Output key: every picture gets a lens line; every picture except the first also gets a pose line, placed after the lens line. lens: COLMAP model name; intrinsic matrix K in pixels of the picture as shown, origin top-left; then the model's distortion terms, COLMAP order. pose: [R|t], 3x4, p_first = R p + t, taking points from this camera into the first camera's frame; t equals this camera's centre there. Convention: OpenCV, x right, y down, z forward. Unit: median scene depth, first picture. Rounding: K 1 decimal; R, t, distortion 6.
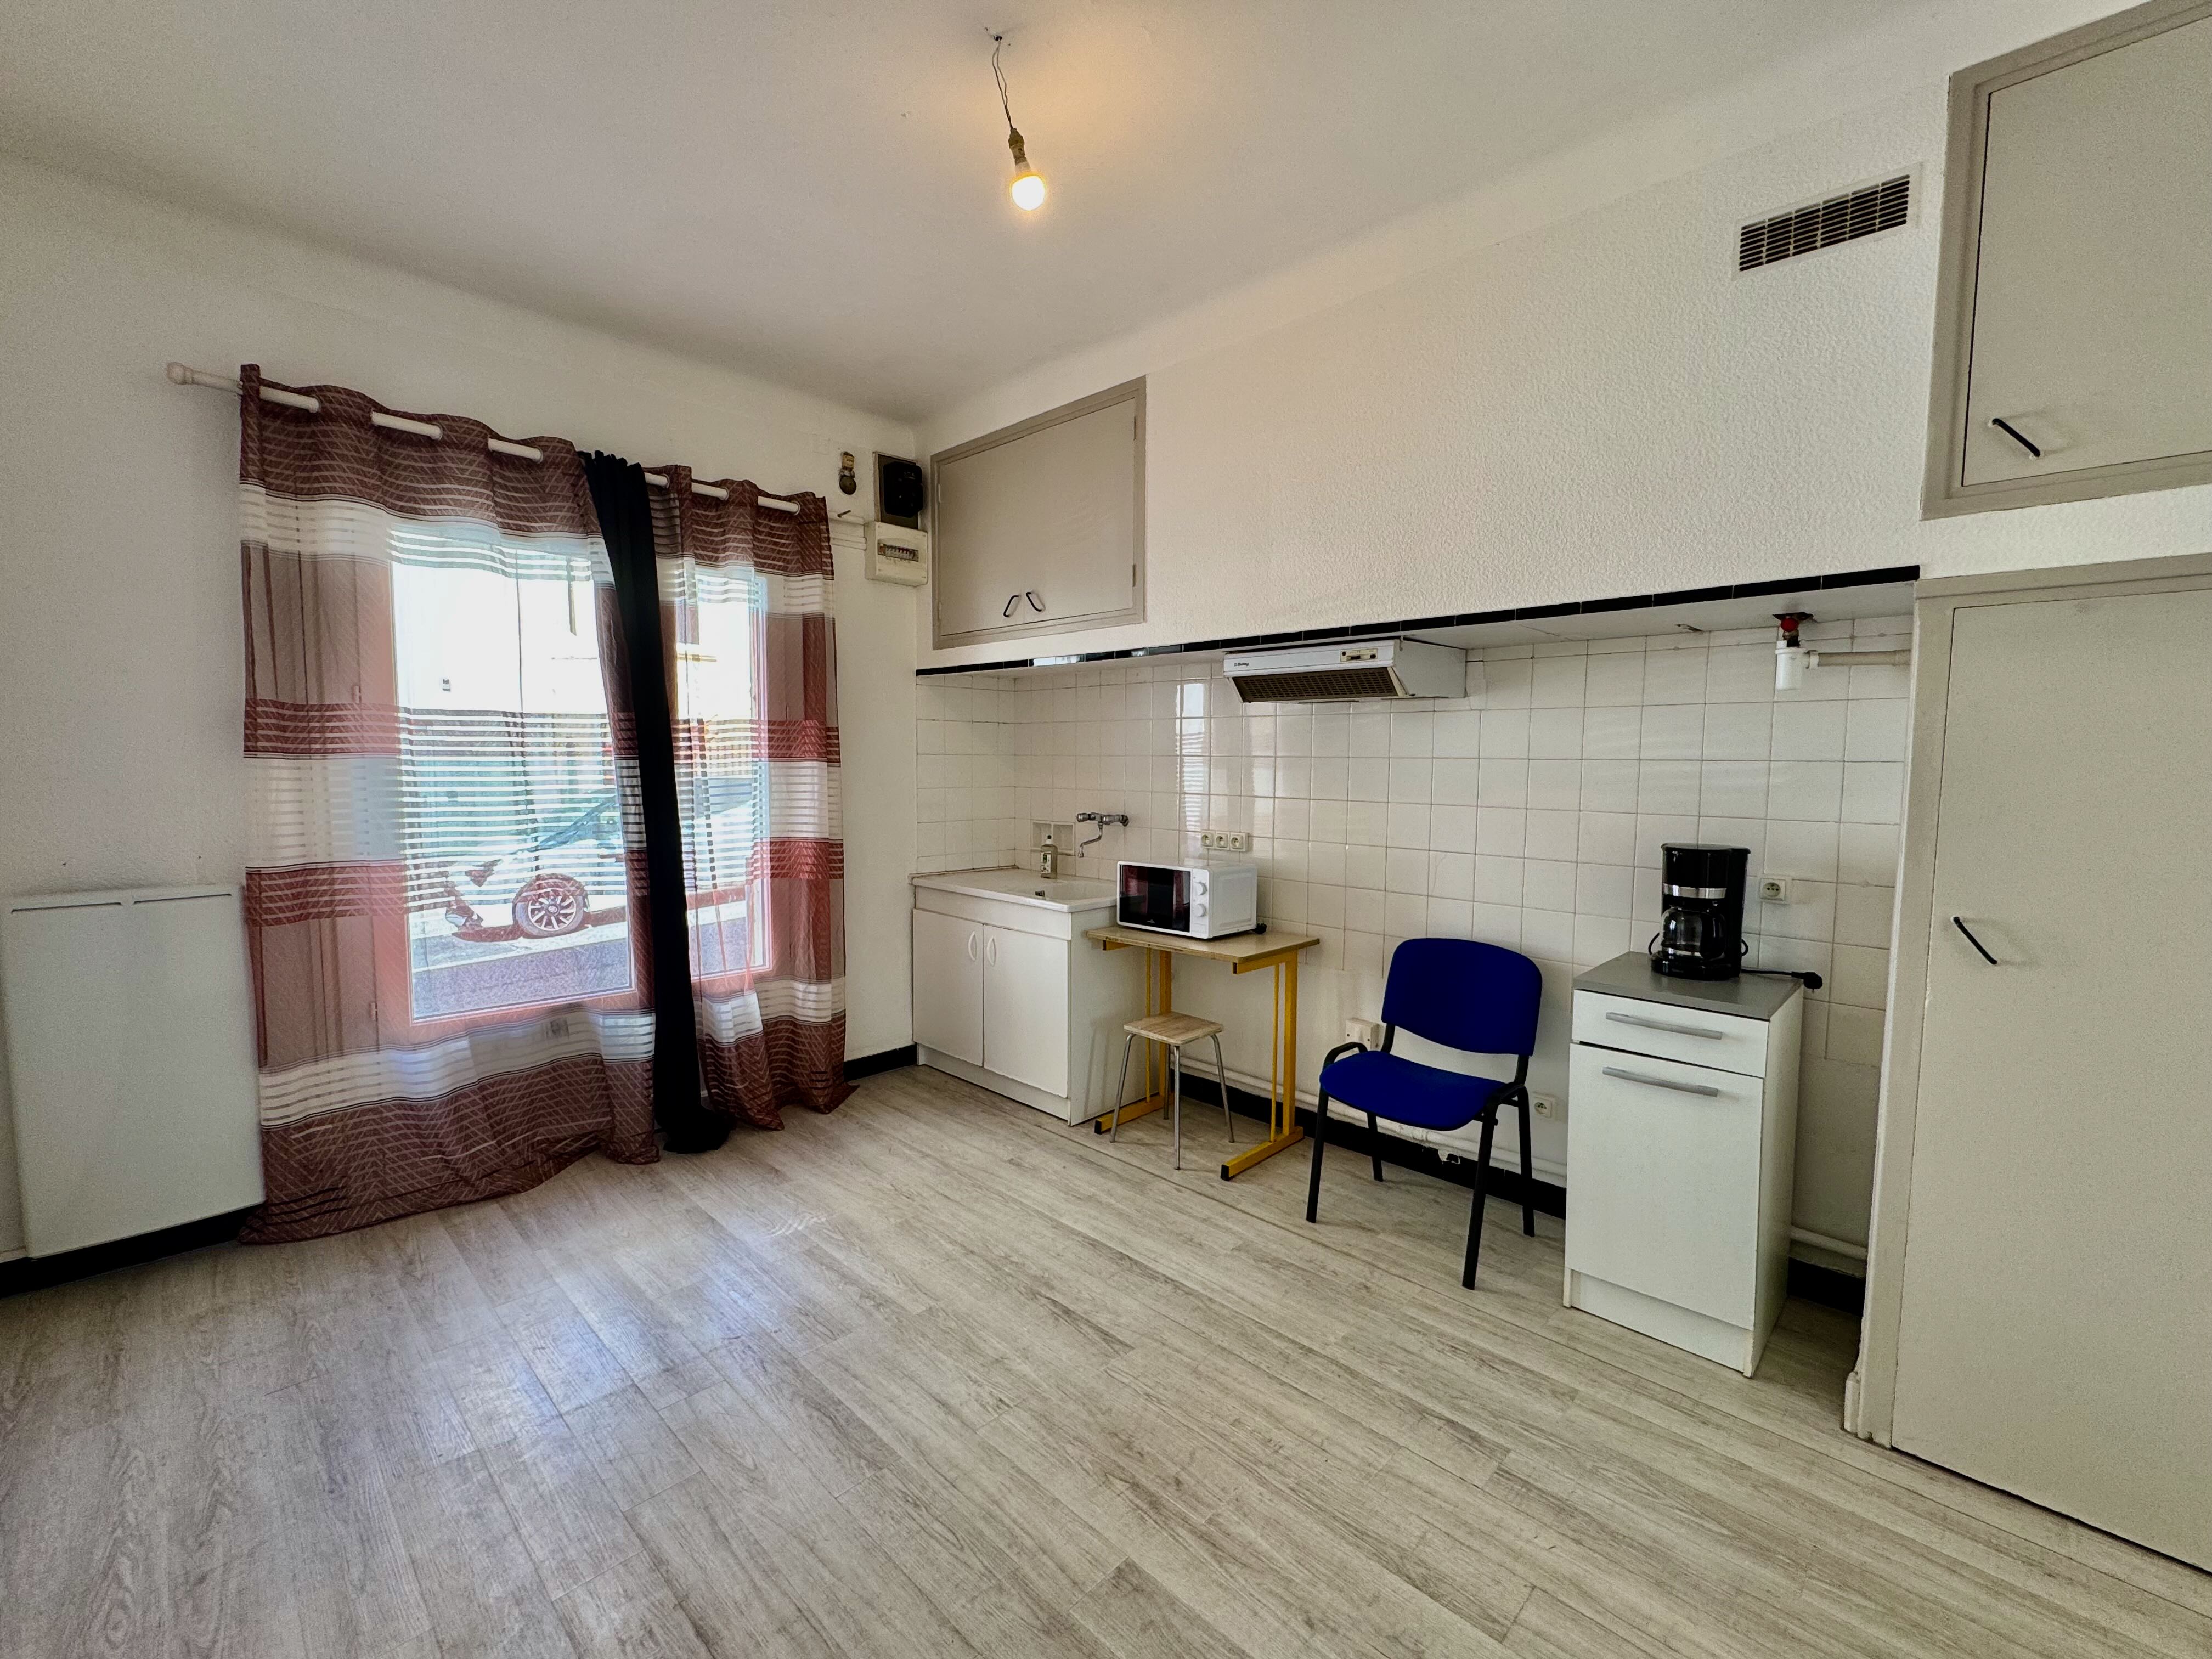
lens RADIAL K [[959.6, 0, 1106.7], [0, 959.6, 826.0], [0, 0, 1]] dist [-0.003775, -0.000226]
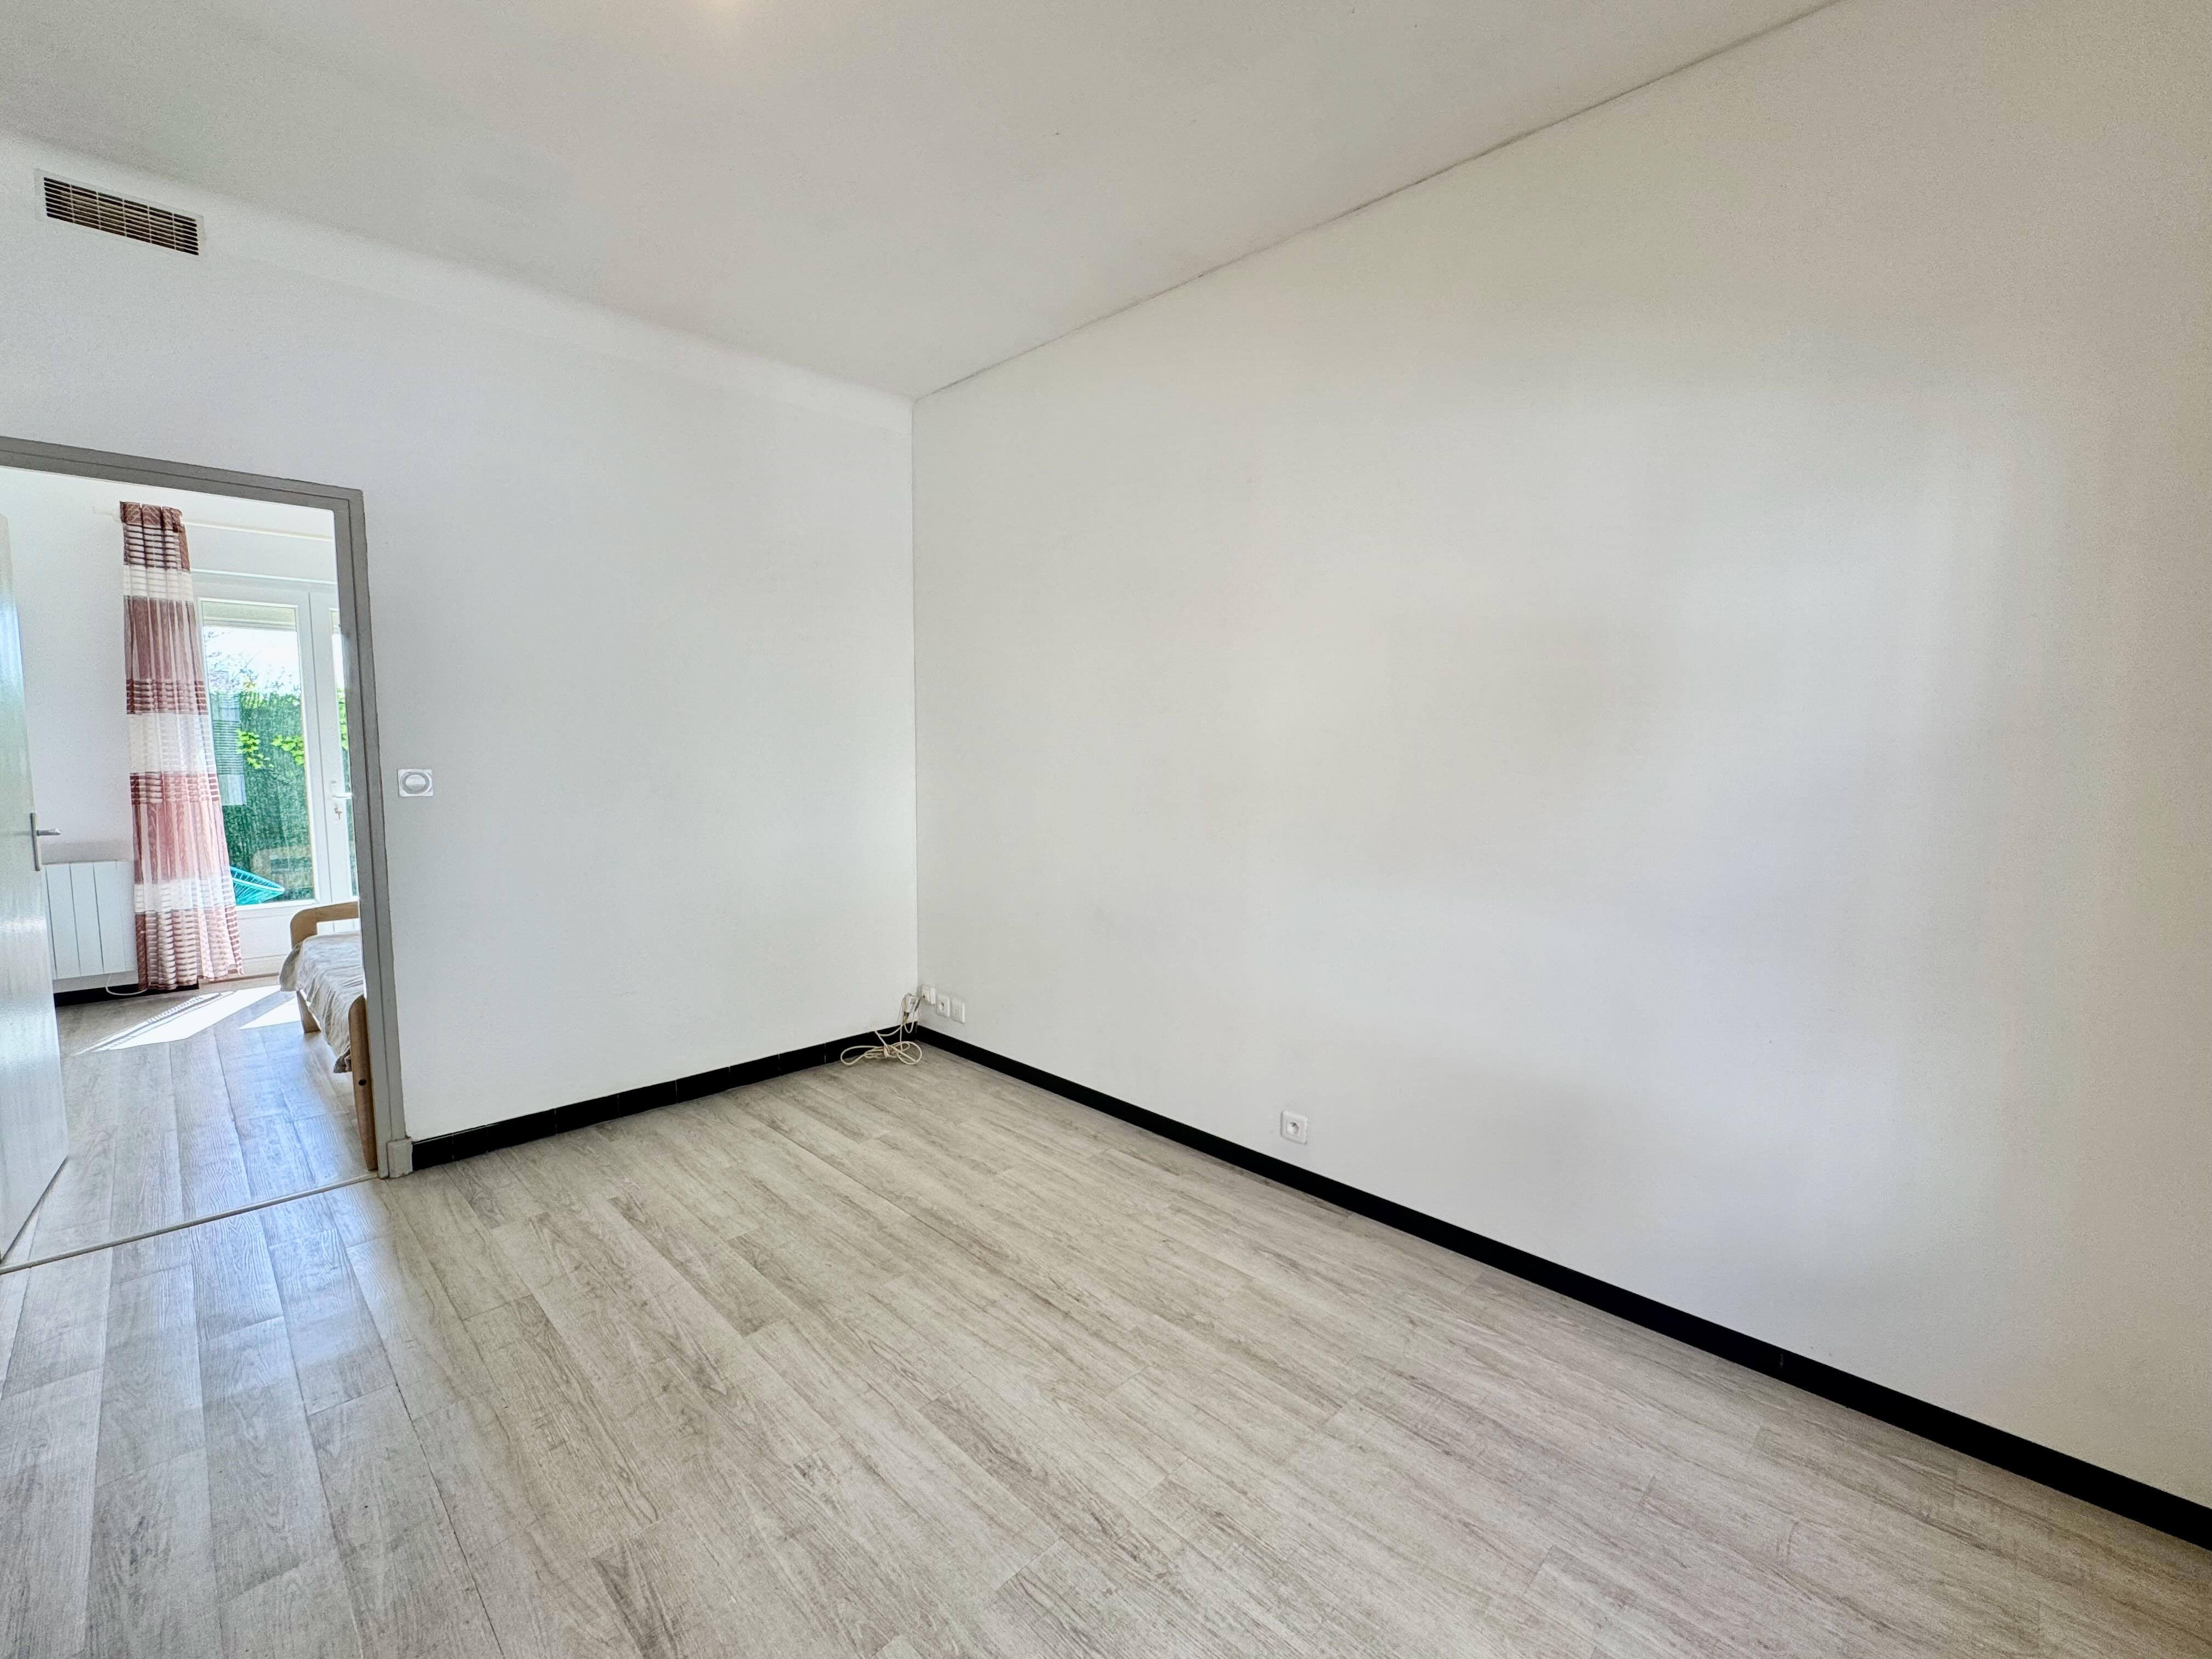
lens RADIAL K [[959.6, 0, 1102.8], [0, 959.6, 828.7], [0, 0, 1]] dist [-0.003775, -0.000226]
pose [[-0.999887, -0.014389, 0.004304, -0.415456], [-0.013464, 0.985753, 0.167660, -0.135134], [-0.006656, 0.167583, -0.985835, 1.942941]]
